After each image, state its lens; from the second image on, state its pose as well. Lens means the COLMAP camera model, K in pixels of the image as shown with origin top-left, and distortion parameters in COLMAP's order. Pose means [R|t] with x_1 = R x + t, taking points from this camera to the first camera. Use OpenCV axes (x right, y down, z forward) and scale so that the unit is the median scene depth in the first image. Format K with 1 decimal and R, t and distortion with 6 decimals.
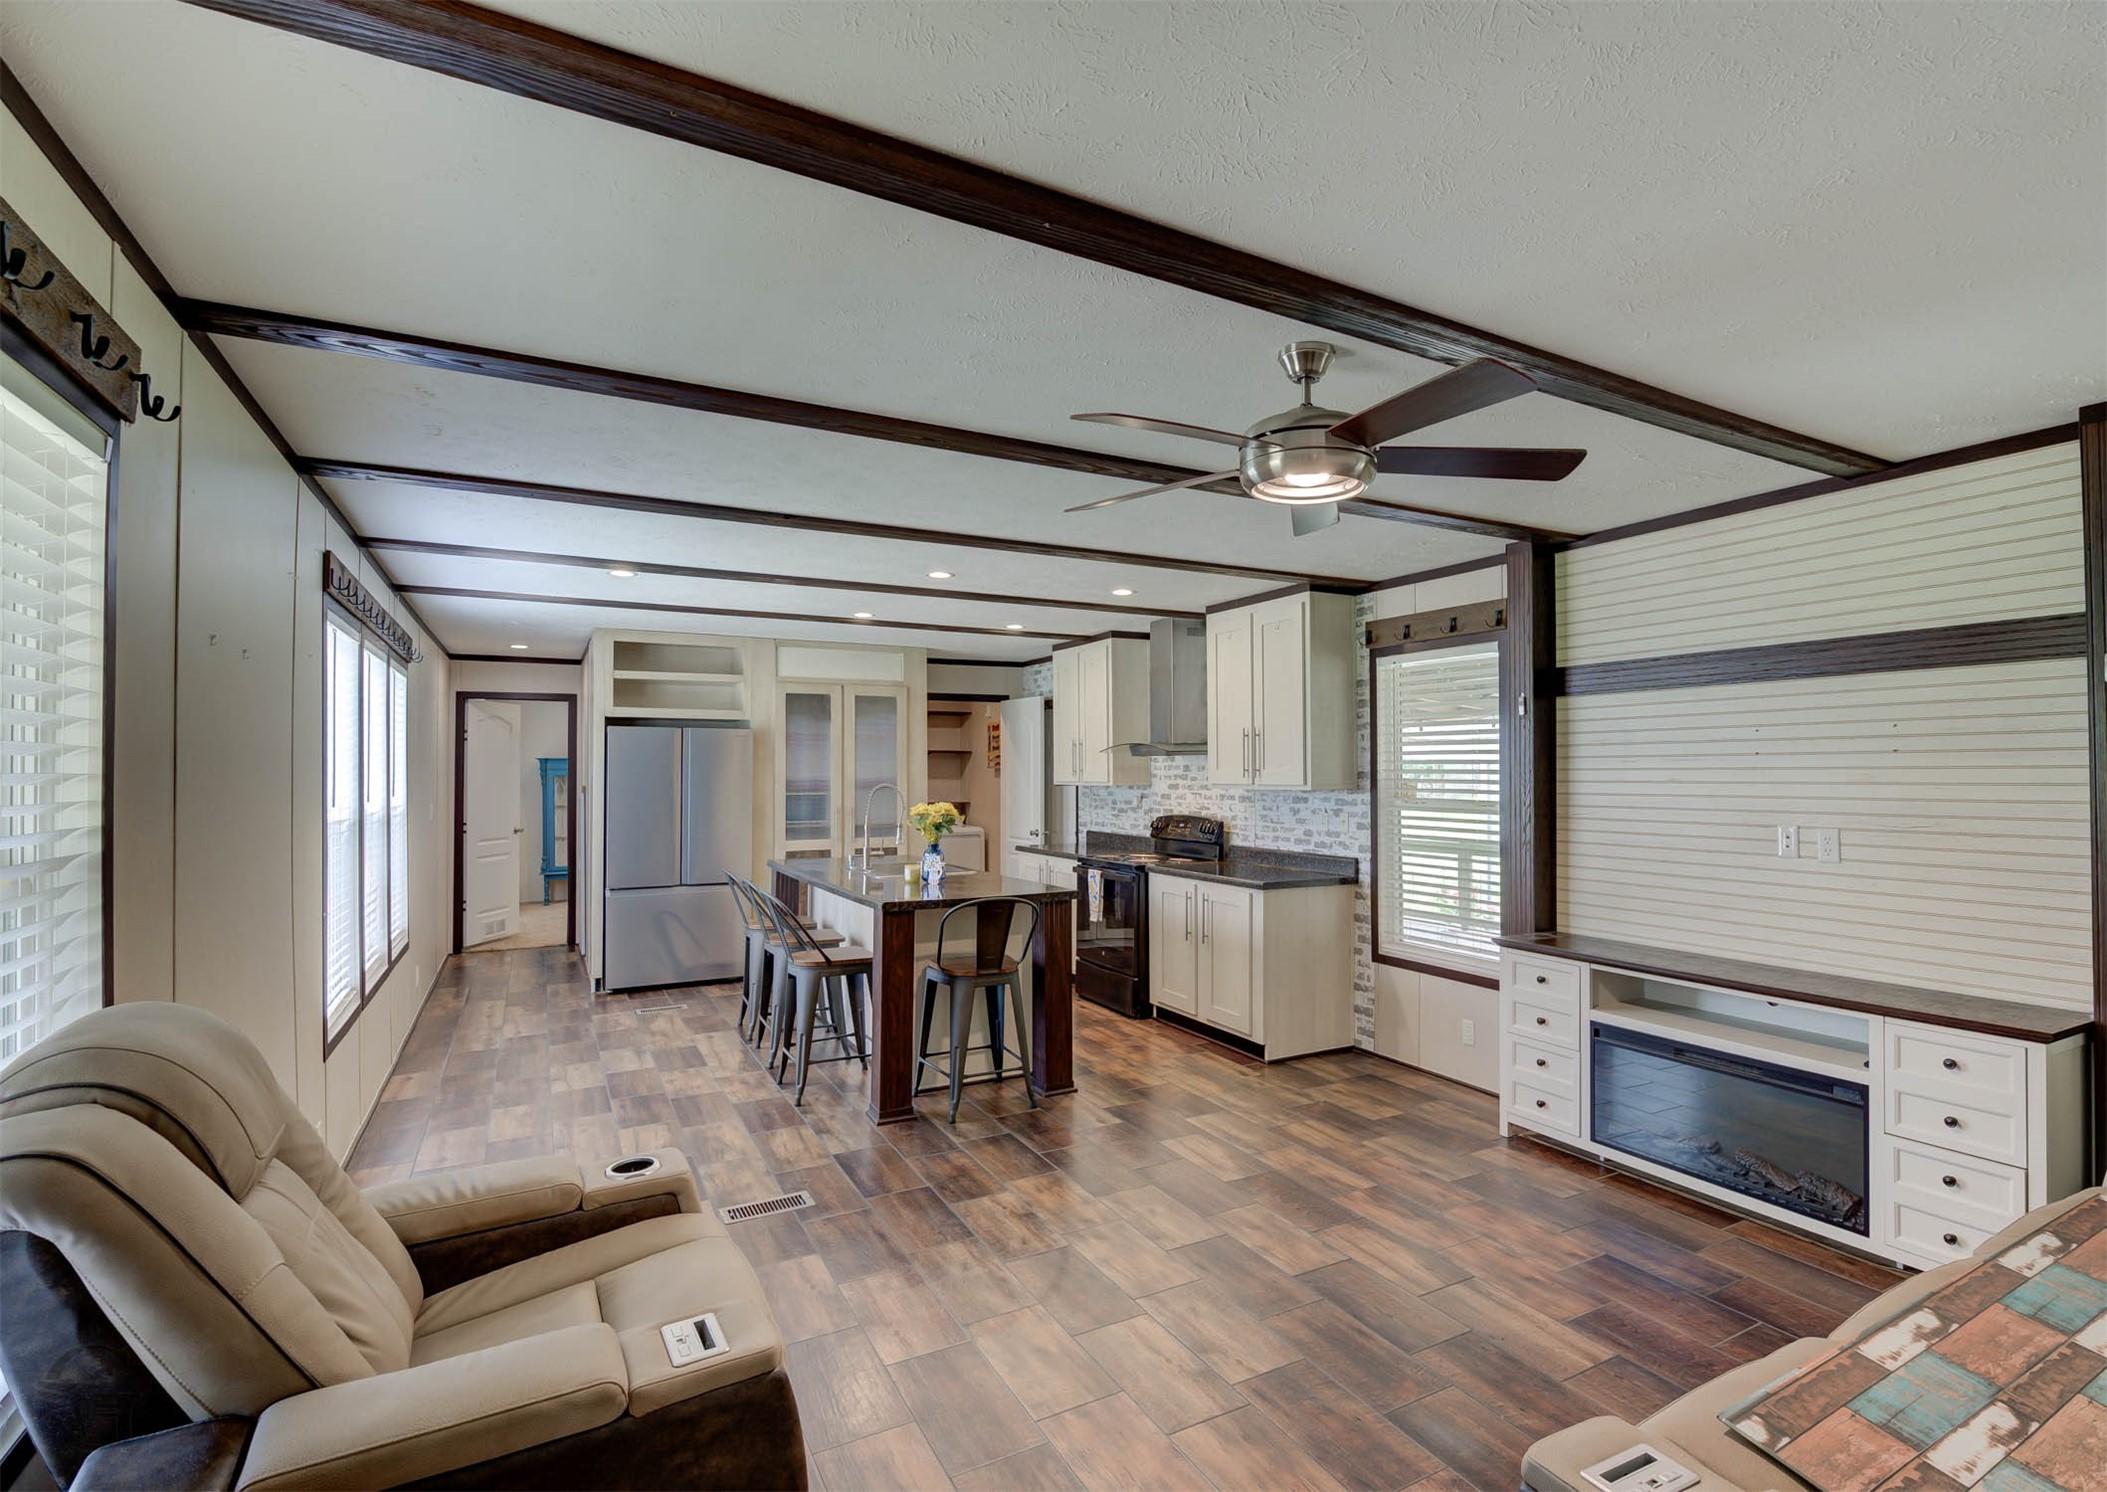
lens RADIAL K [[1023.1, 0, 1146.8], [0, 1023.1, 756.4], [0, 0, 1]] dist [-0.002339, -0.000157]
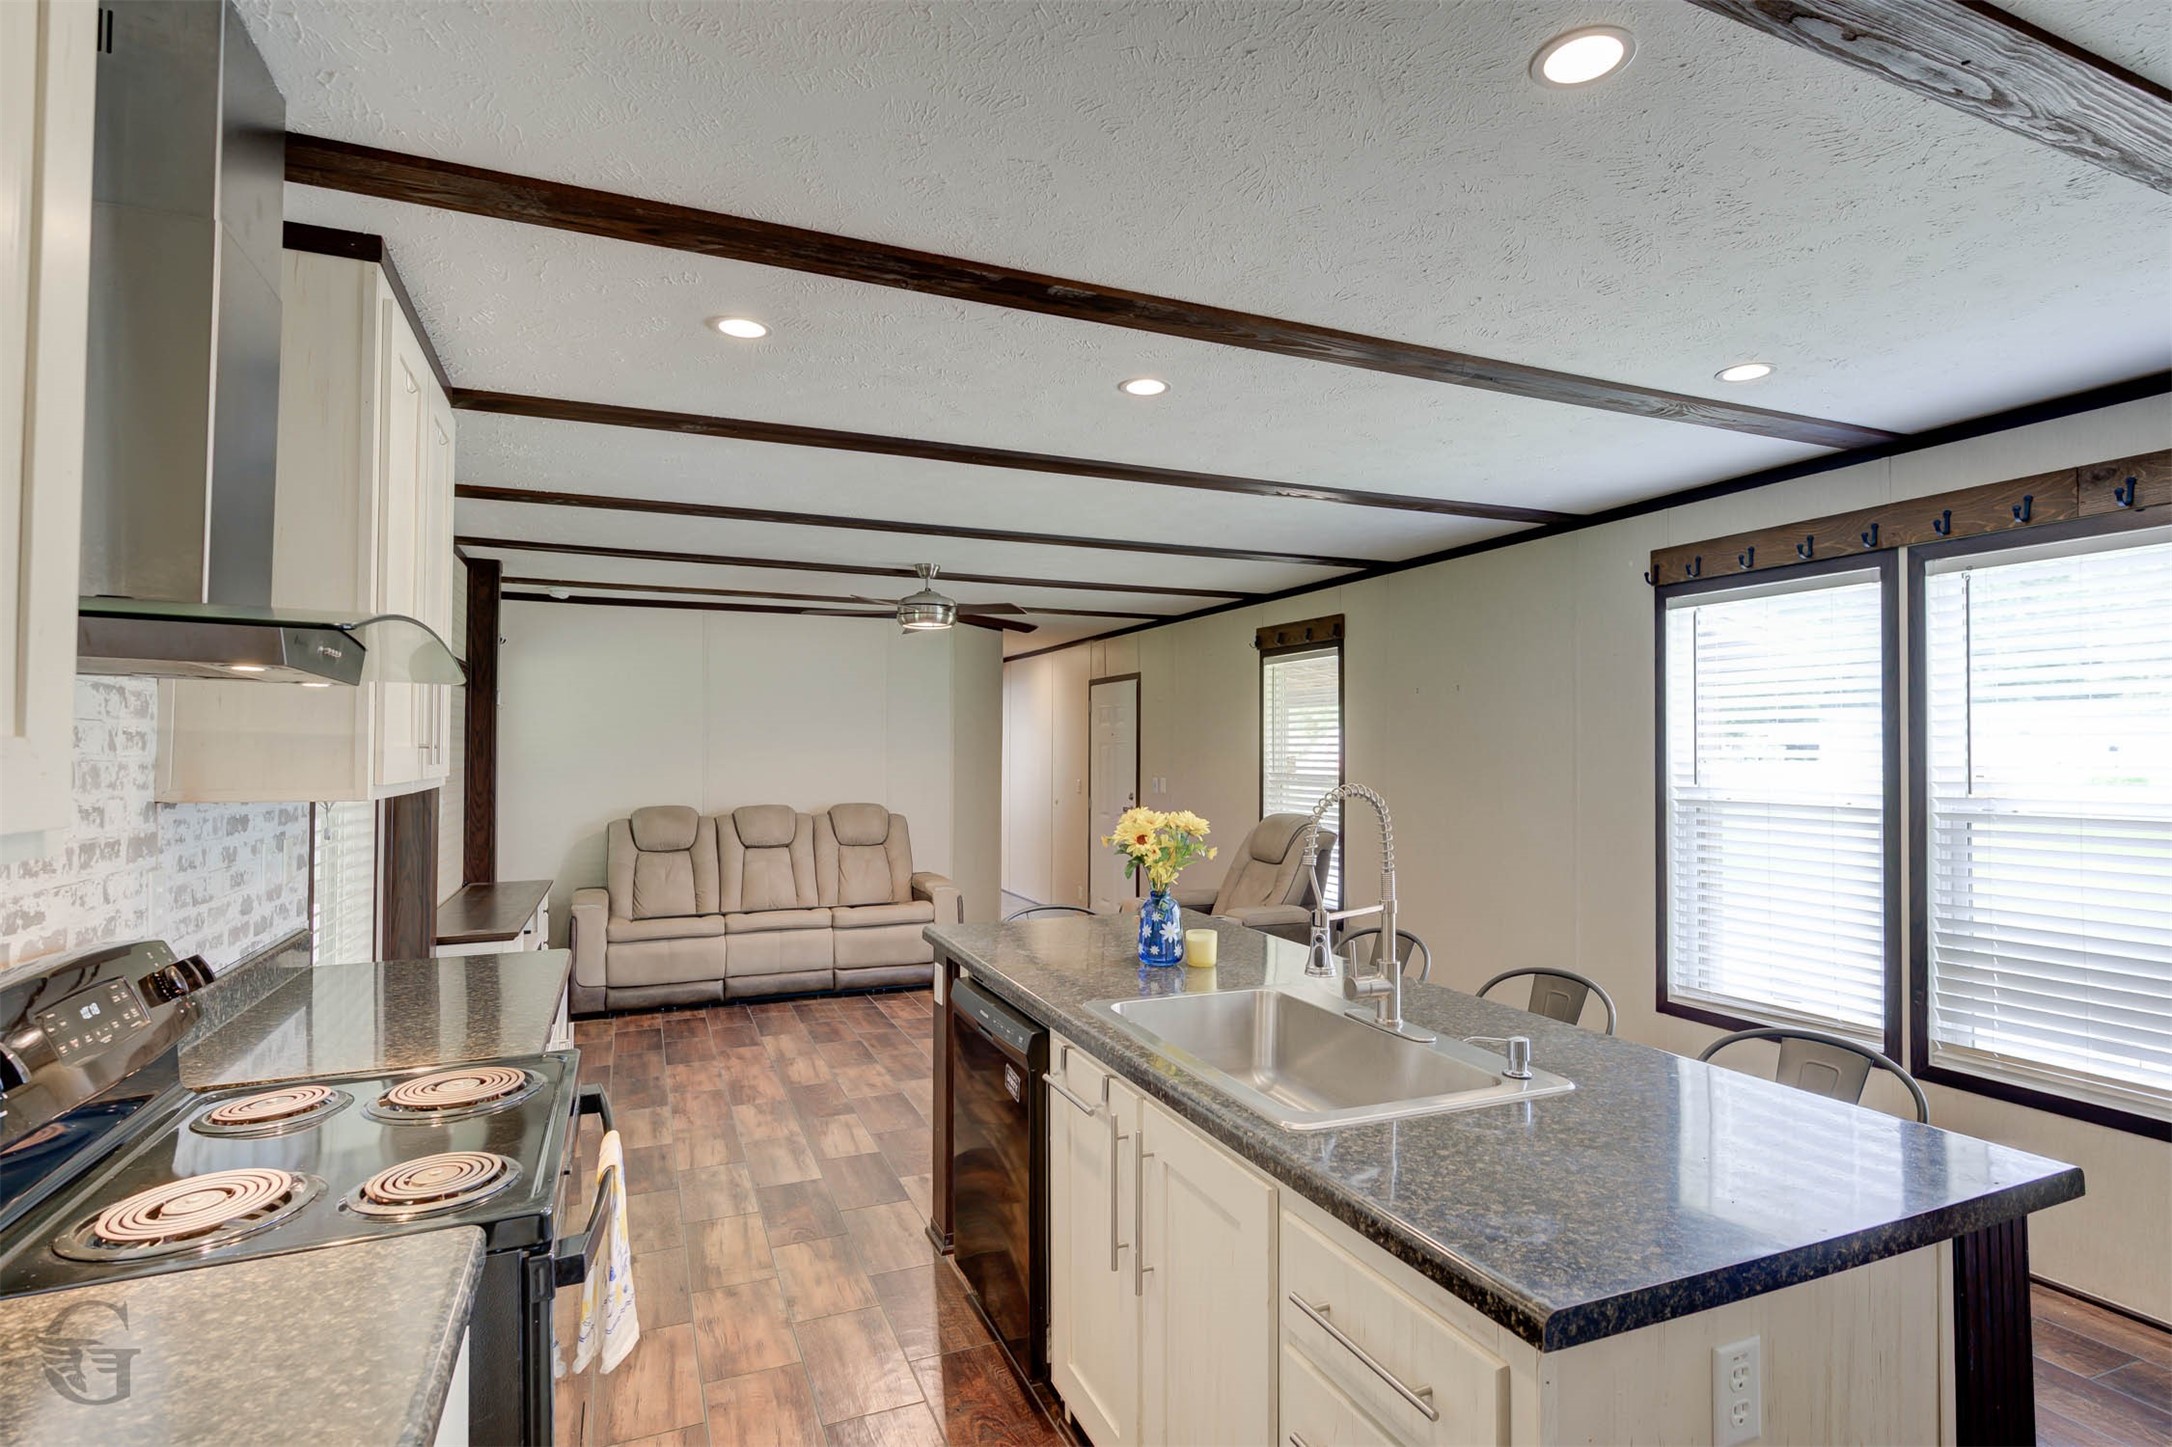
lens RADIAL K [[1082.6, 0, 1087.9], [0, 1082.6, 732.4], [0, 0, 1]] dist [-0.000376, -0.000413]
pose [[-0.989571, 0.002754, 0.144018, -0.211214], [-0.002133, 0.999427, -0.033772, 0.020733], [-0.144029, -0.033727, -0.988999, 1.301183]]
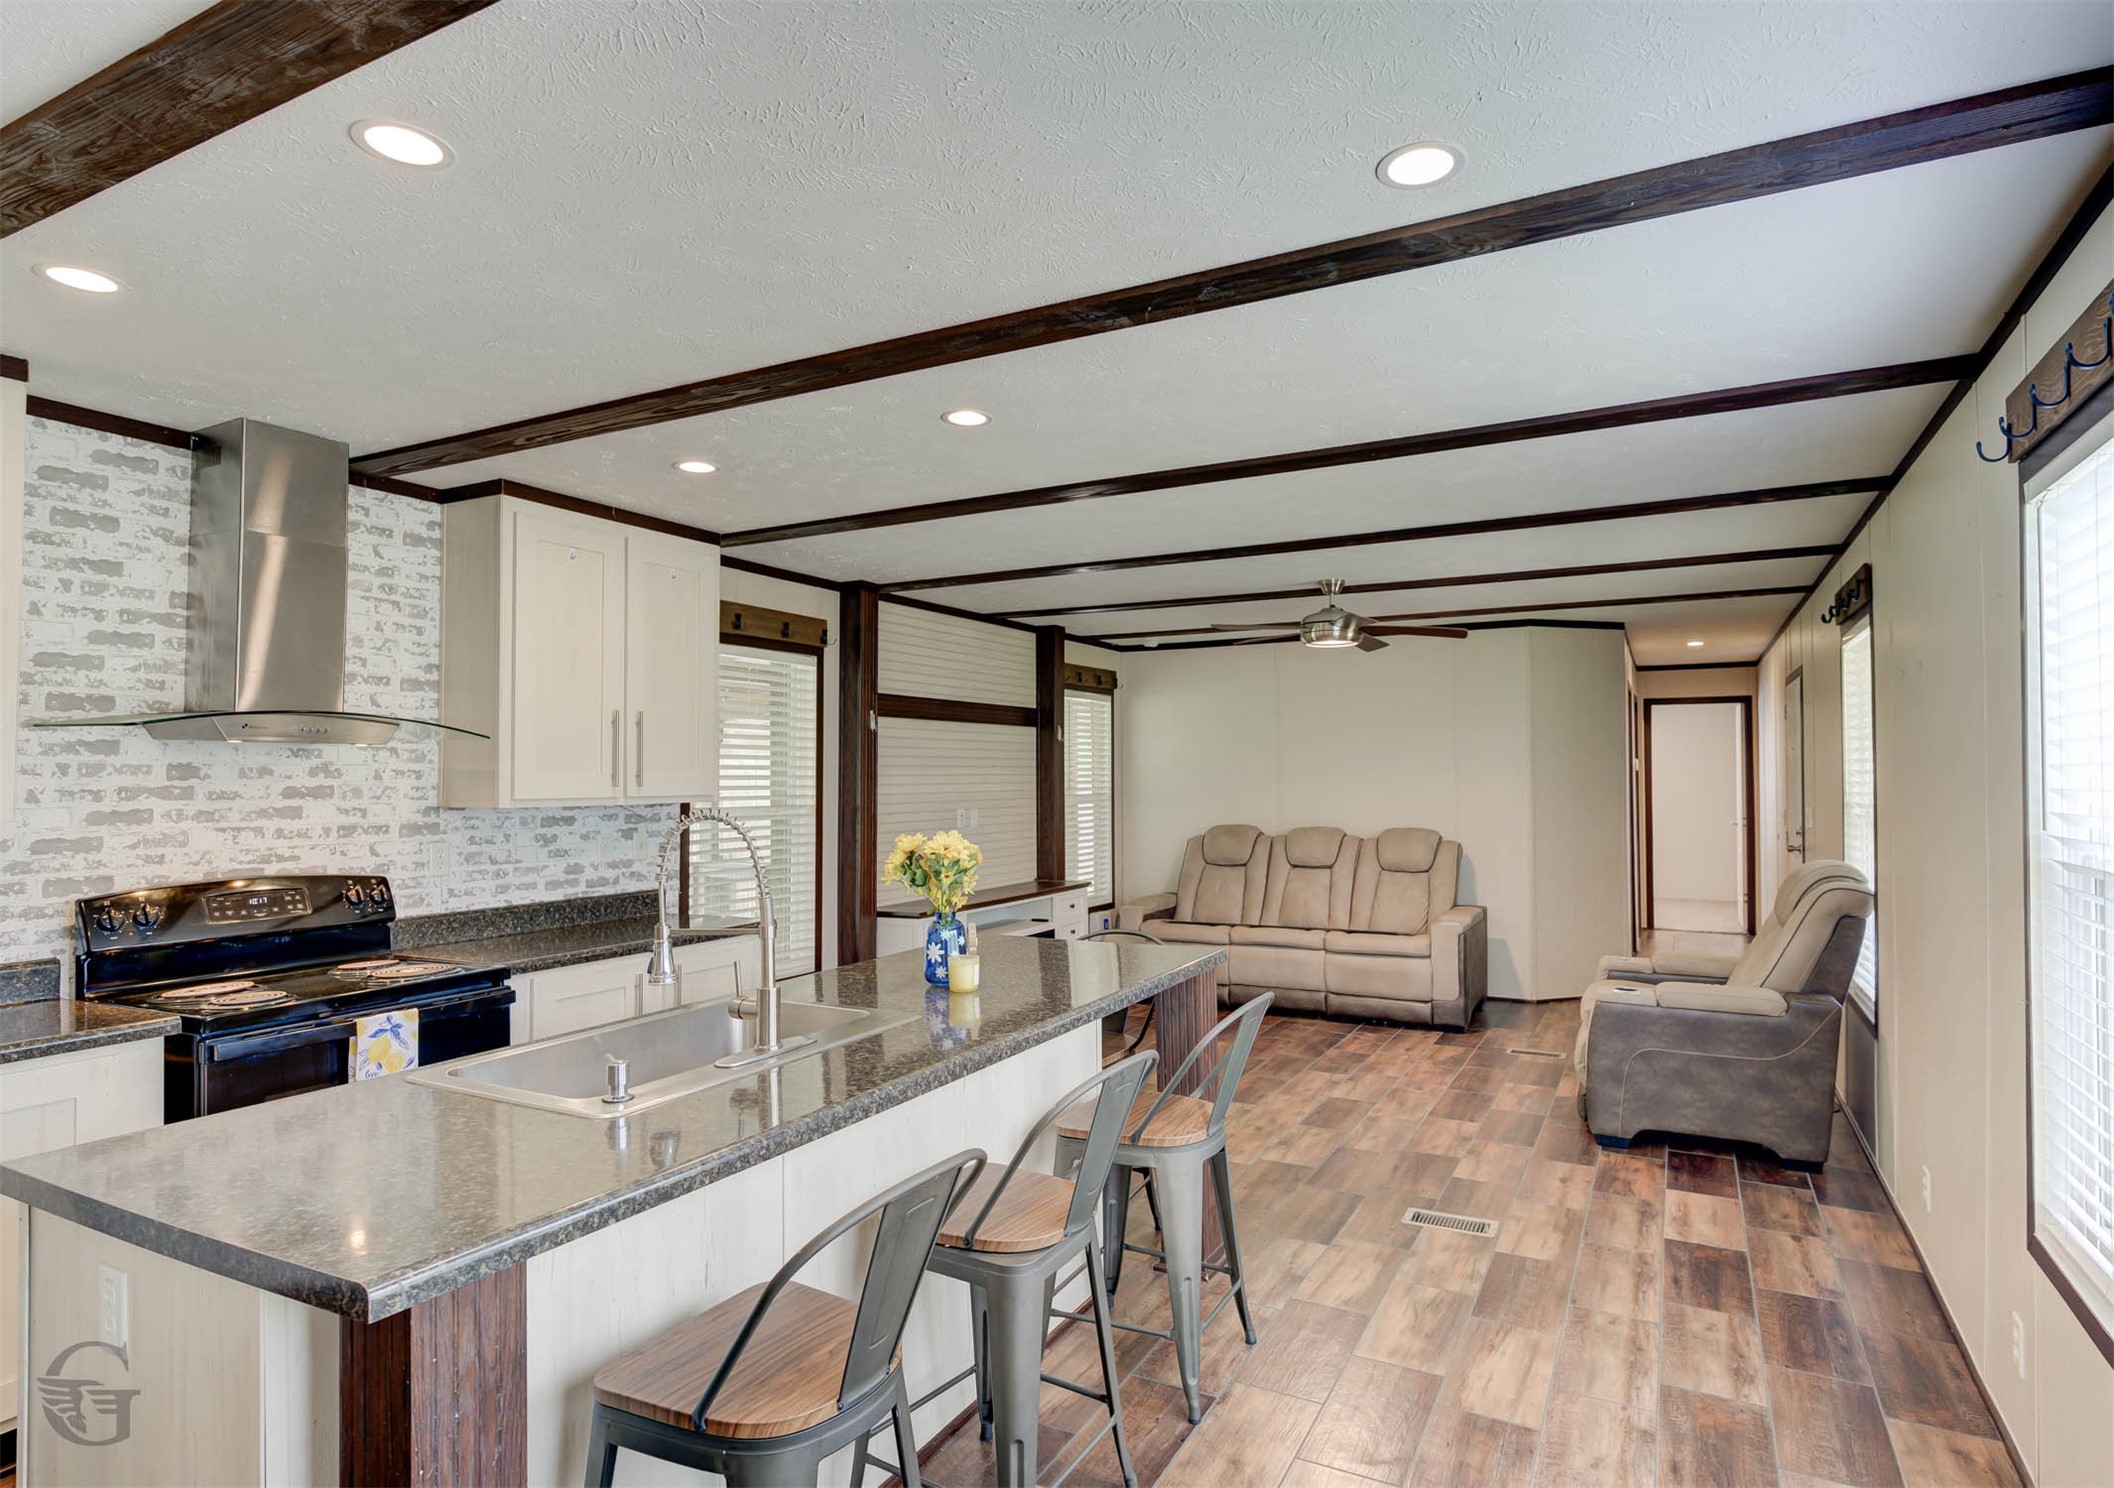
lens RADIAL K [[1100.0, 0, 1115.9], [0, 1100.0, 749.3], [0, 0, 1]] dist [0.003642, 0.000113]
pose [[-0.533502, 0.025952, 0.845400, -0.618672], [-0.005845, 0.999392, -0.034369, 0.017823], [-0.845778, -0.023277, -0.533026, 1.035336]]
